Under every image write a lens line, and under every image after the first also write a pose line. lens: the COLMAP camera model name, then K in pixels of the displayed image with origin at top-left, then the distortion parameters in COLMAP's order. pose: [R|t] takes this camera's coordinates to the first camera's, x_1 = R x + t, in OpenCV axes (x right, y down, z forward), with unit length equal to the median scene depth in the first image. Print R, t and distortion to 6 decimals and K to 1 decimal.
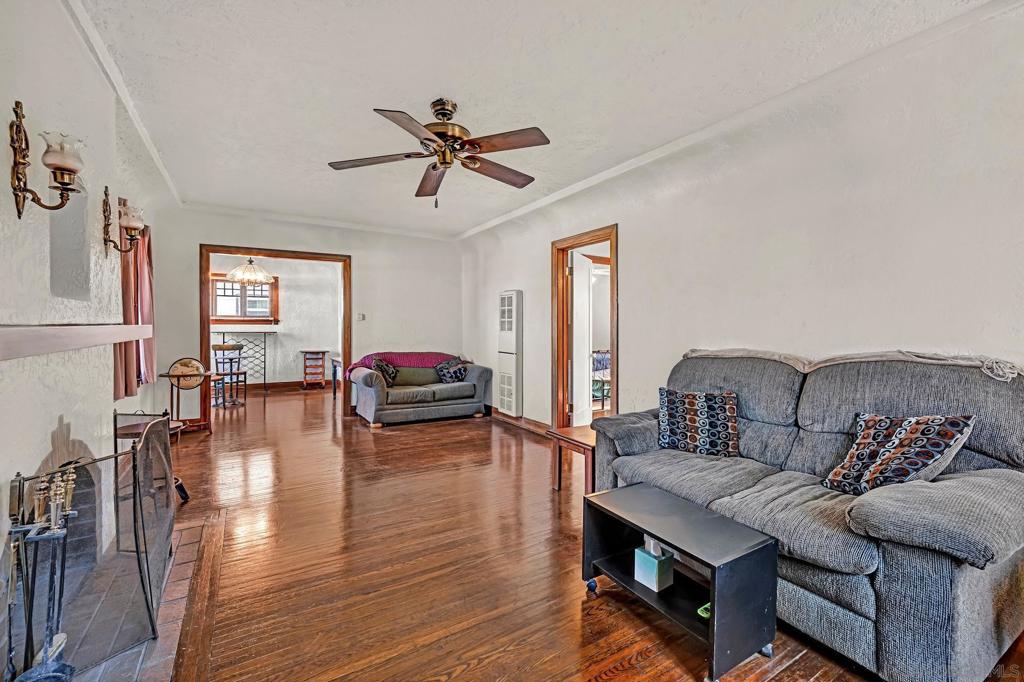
lens RADIAL K [[422.0, 0, 509.0], [0, 422.0, 337.4], [0, 0, 1]] dist [-0.001249, -0.005701]
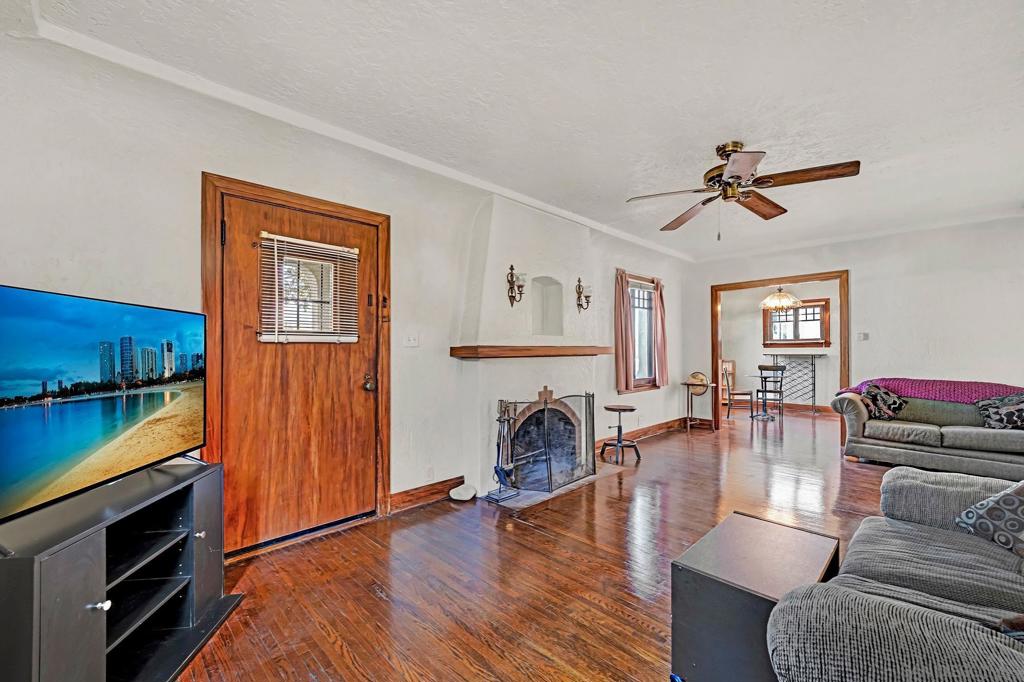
lens RADIAL K [[422.0, 0, 508.5], [0, 422.0, 338.3], [0, 0, 1]] dist [-0.001249, -0.005701]
pose [[0.223505, -0.035310, -0.974063, 0.348662], [-0.021973, 0.998907, -0.041252, 0.007757], [0.974455, 0.030623, 0.222485, 0.085540]]
